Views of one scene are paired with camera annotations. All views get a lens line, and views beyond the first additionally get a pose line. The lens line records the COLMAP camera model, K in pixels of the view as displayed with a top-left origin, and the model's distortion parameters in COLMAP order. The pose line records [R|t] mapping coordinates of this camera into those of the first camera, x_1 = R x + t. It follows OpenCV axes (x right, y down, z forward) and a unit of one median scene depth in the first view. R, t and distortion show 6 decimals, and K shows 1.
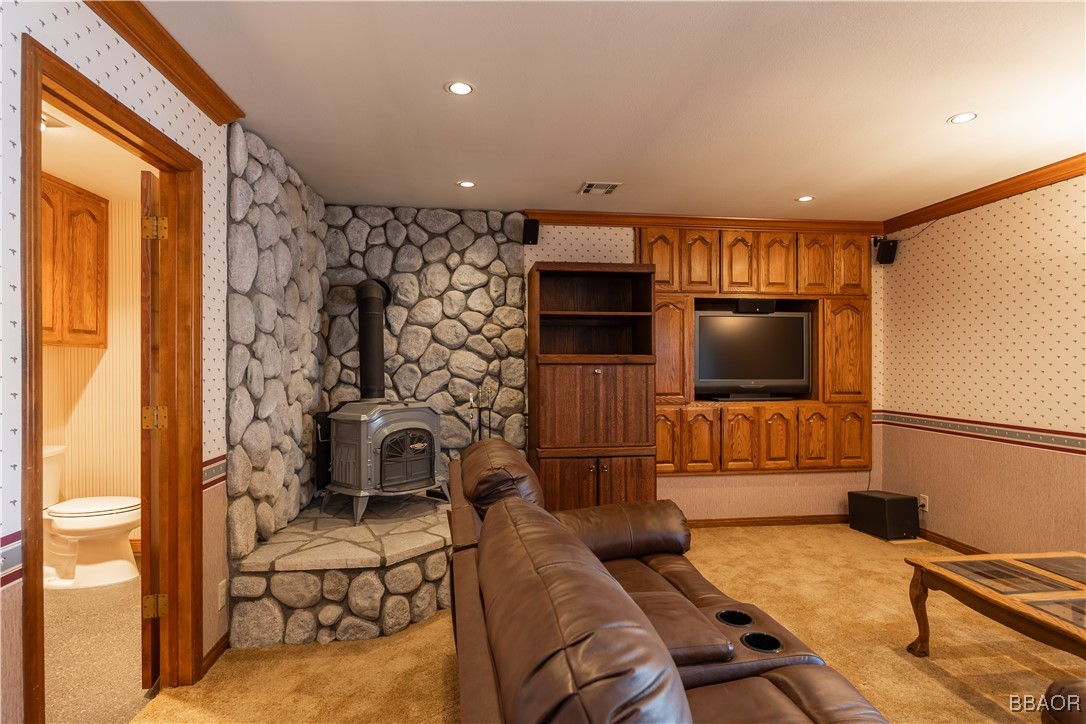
lens RADIAL K [[543.7, 0, 538.3], [0, 543.7, 362.6], [0, 0, 1]] dist [-0.017383, 0.000878]
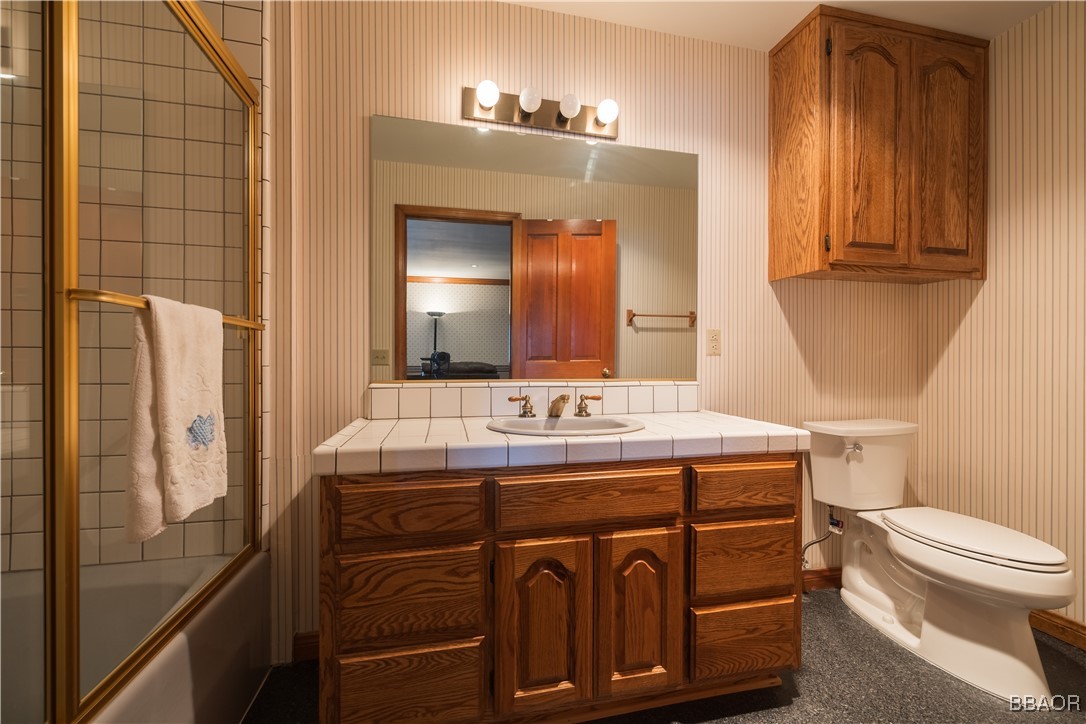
lens RADIAL K [[444.0, 0, 539.3], [0, 444.0, 359.2], [0, 0, 1]] dist [-0.000381, 0.000470]
pose [[0.103793, 0.002777, -0.994595, -0.322621], [-0.005392, 0.999983, 0.002229, 0.064055], [0.994584, 0.005132, 0.103806, 0.406179]]
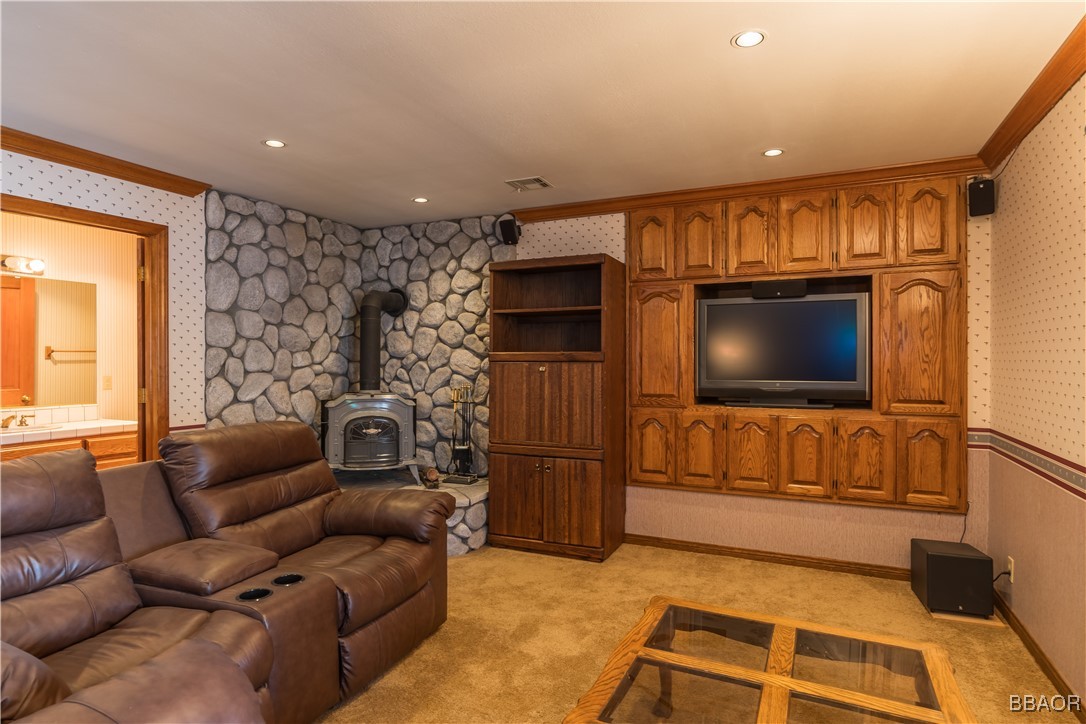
lens RADIAL K [[587.8, 0, 540.2], [0, 587.8, 361.7], [0, 0, 1]] dist [-0.019406, -0.000742]
pose [[0.853520, -0.000217, -0.521061, 0.607747], [0.000911, 0.999999, 0.001076, 0.001922], [0.521060, -0.001393, 0.853519, 0.085535]]
